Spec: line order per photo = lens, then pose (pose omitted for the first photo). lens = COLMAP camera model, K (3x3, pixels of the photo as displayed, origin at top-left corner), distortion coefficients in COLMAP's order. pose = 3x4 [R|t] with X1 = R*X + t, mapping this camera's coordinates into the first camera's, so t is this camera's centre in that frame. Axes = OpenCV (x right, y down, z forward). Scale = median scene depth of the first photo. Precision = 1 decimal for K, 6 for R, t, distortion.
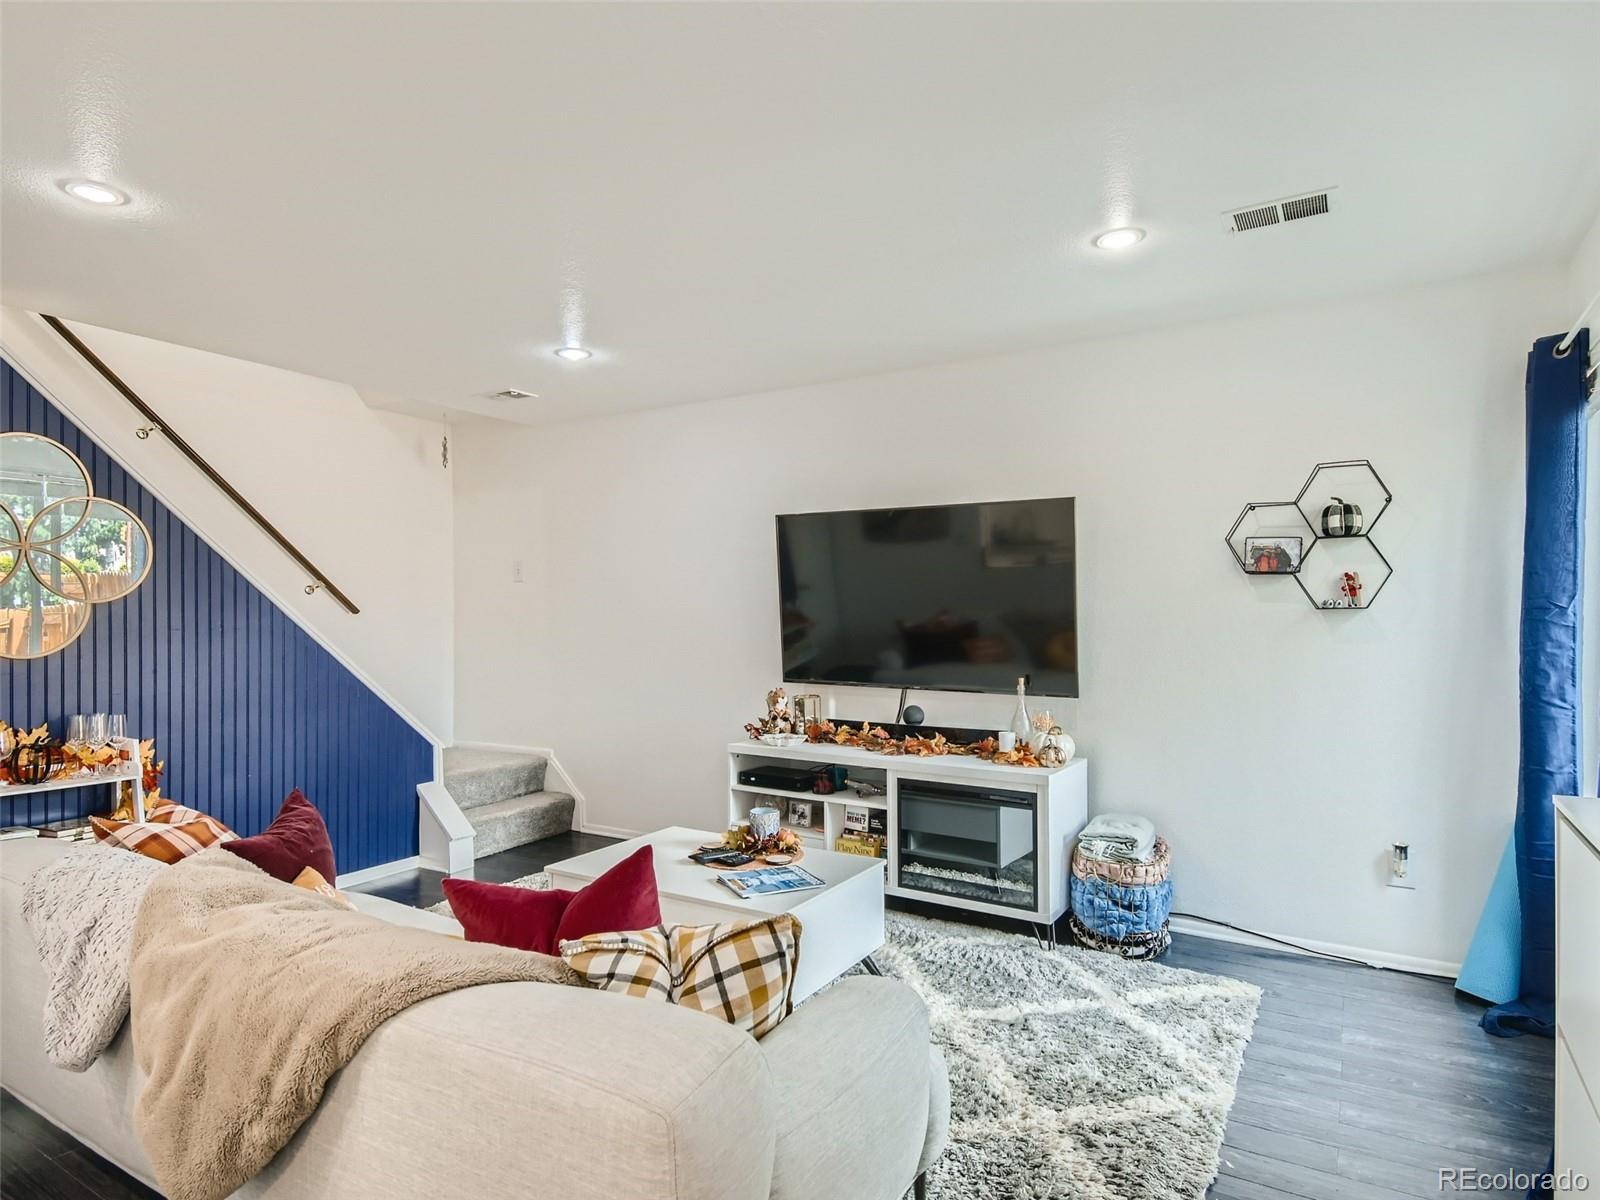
lens RADIAL K [[898.6, 0, 803.7], [0, 898.6, 599.3], [0, 0, 1]] dist [0.055826, -0.043634]
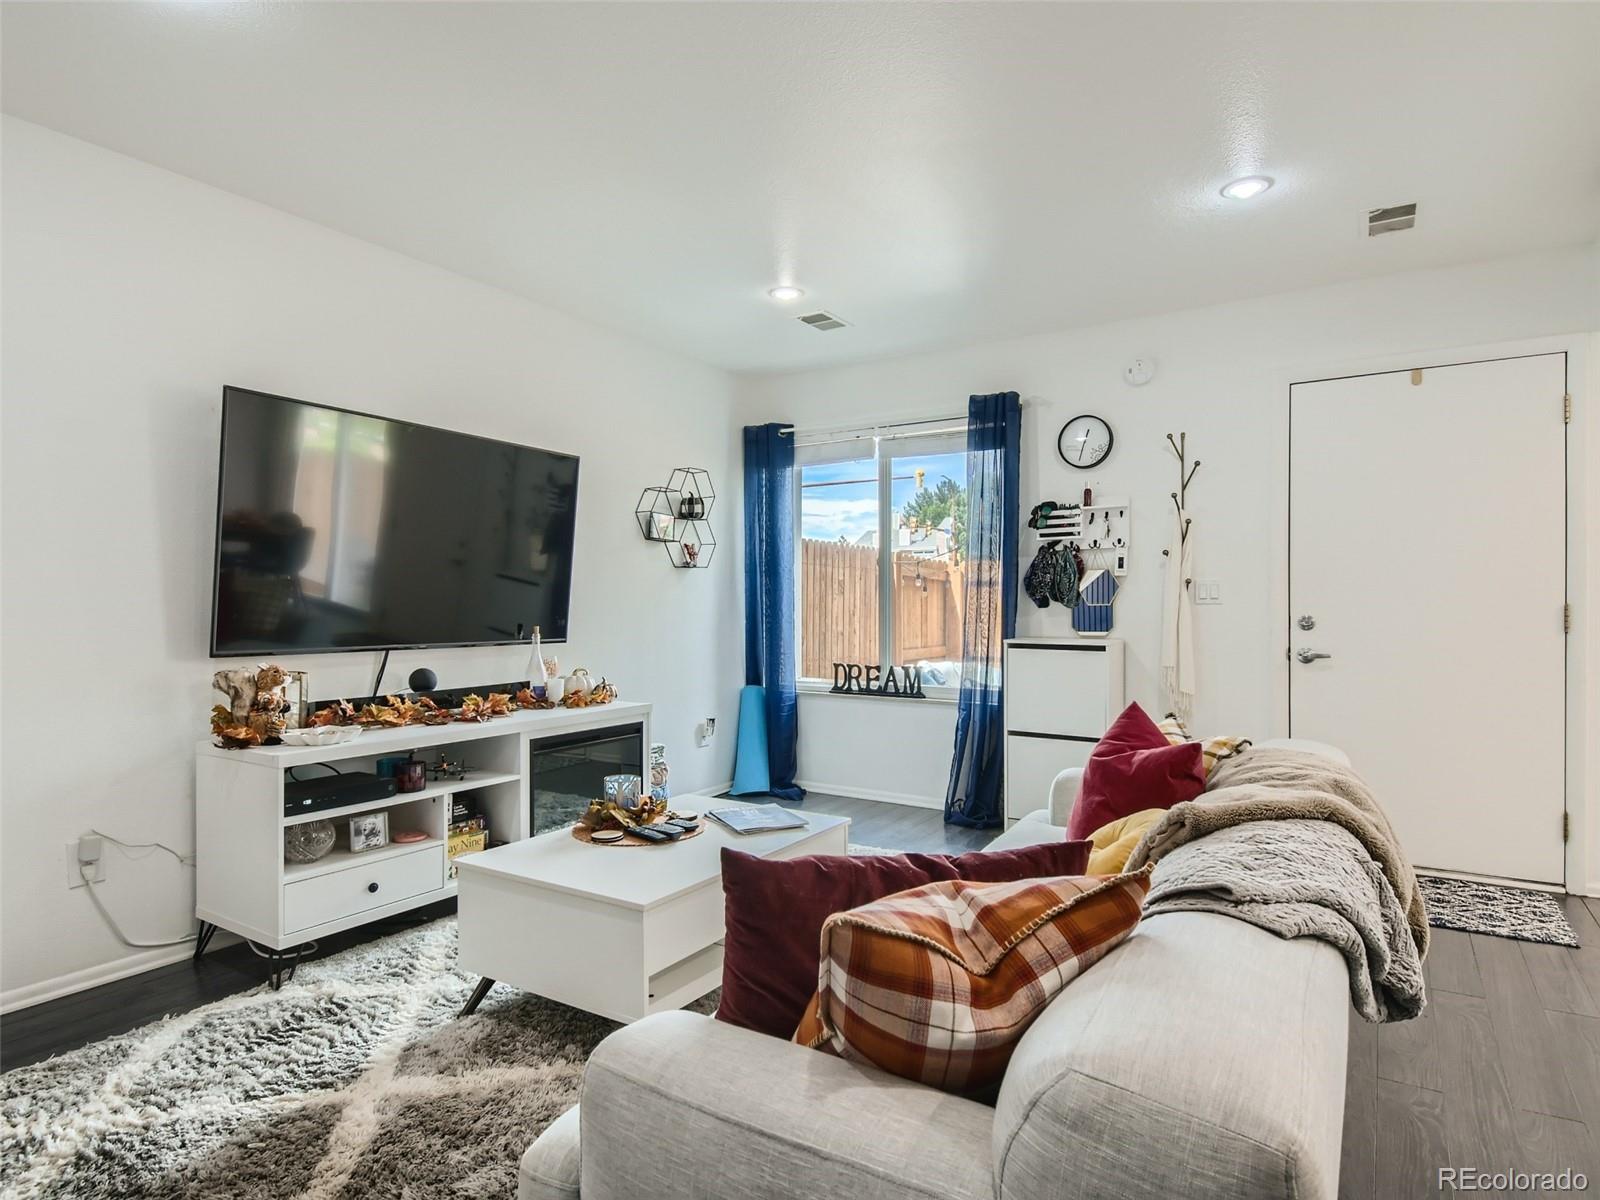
lens RADIAL K [[898.6, 0, 803.7], [0, 898.6, 599.3], [0, 0, 1]] dist [0.055826, -0.043634]
pose [[0.005366, 0.000038, 0.999986, -0.755908], [-0.023896, 0.999714, 0.000090, 0.050383], [-0.999700, -0.023896, 0.005365, 0.698604]]
